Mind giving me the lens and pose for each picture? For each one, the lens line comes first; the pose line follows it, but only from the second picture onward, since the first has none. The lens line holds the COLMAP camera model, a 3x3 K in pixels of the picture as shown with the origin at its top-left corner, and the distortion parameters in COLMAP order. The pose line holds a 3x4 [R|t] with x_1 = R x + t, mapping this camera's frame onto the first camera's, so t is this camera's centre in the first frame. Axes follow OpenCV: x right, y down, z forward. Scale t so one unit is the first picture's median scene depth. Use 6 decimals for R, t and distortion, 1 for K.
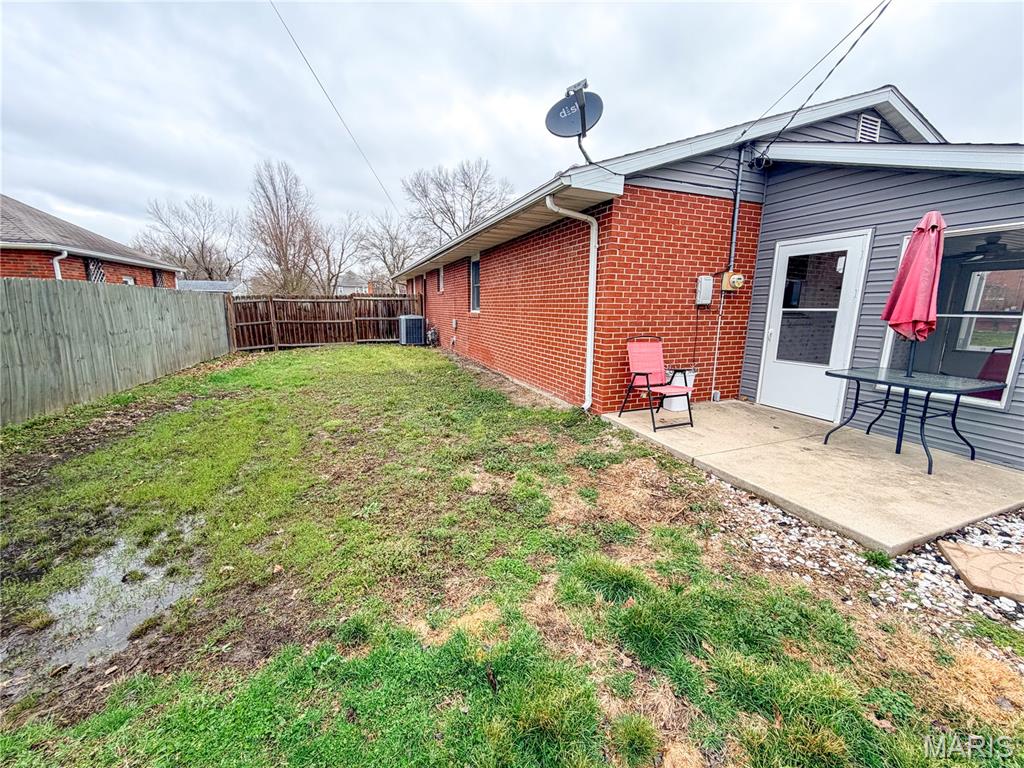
lens RADIAL K [[410.8, 0, 512.0], [0, 410.8, 384.0], [0, 0, 1]] dist [-0.000930, 0.000207]
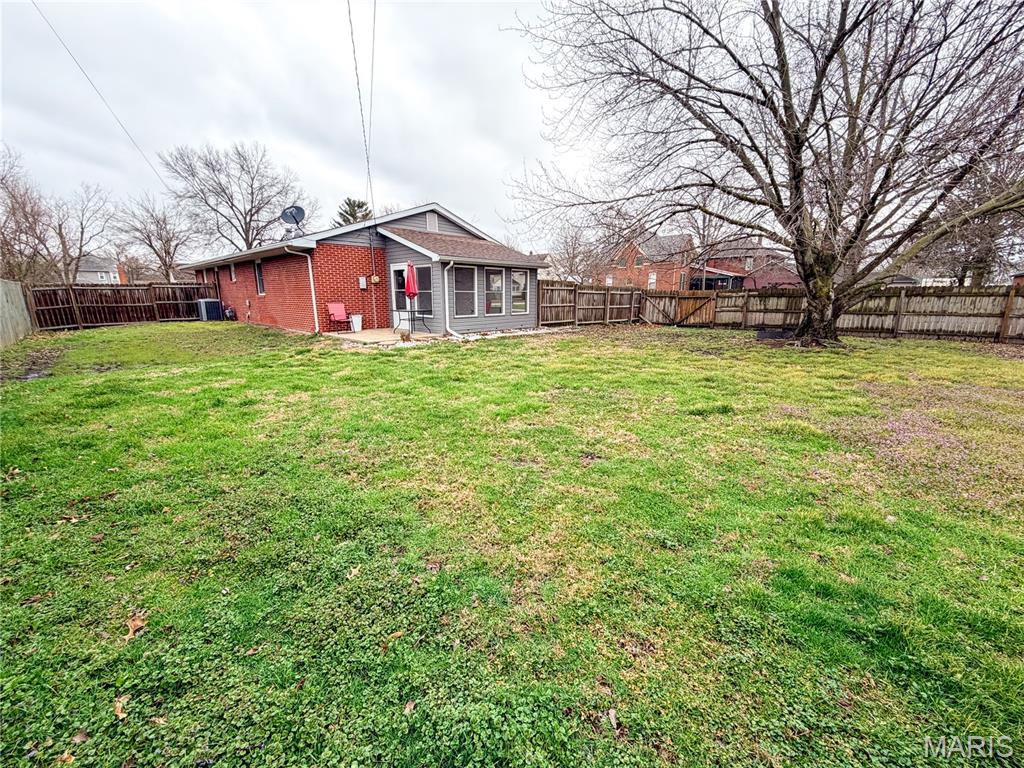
lens RADIAL K [[410.8, 0, 512.0], [0, 410.8, 384.0], [0, 0, 1]] dist [-0.000930, 0.000207]
pose [[0.907488, -0.100973, 0.407763, 0.080829], [0.087999, 0.994839, 0.050505, 0.133389], [-0.410758, -0.009950, 0.911690, -0.654613]]
